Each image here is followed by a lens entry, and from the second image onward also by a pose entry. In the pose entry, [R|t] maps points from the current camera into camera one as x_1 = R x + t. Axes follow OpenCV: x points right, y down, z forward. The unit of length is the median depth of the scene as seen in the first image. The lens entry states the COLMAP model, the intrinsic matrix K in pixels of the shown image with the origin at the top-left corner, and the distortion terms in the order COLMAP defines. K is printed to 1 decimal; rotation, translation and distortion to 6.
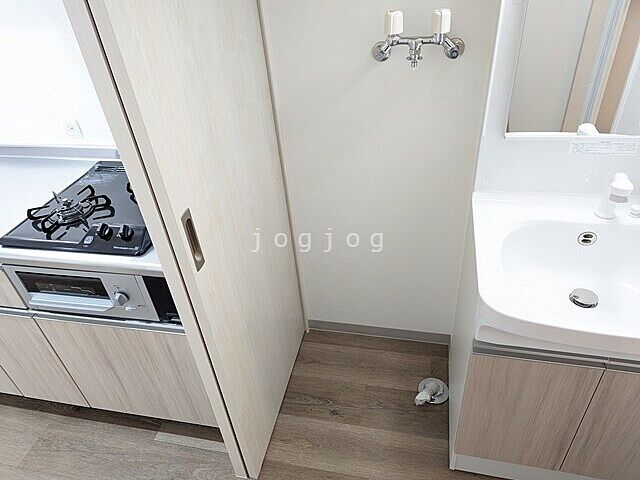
lens RADIAL K [[449.4, 0, 320.5], [0, 449.4, 240.7], [0, 0, 1]] dist [0.075918, -0.072646]
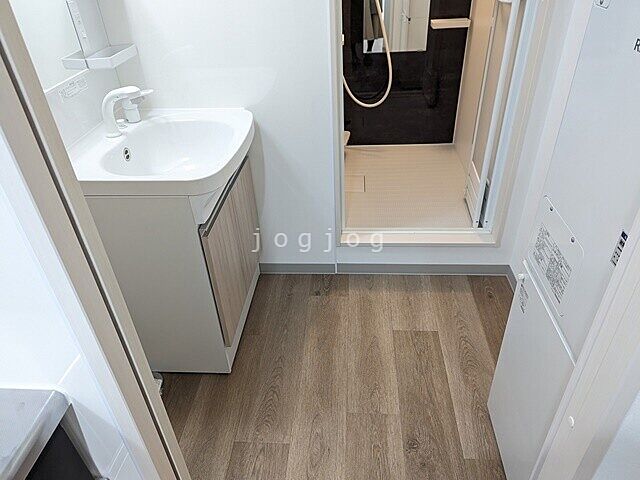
lens RADIAL K [[449.4, 0, 320.5], [0, 449.4, 240.7], [0, 0, 1]] dist [0.075918, -0.072646]
pose [[-0.146452, -0.480665, 0.864588, -0.676321], [0.625928, 0.631769, 0.457255, -0.093926], [-0.766007, 0.608136, 0.208338, 0.487688]]
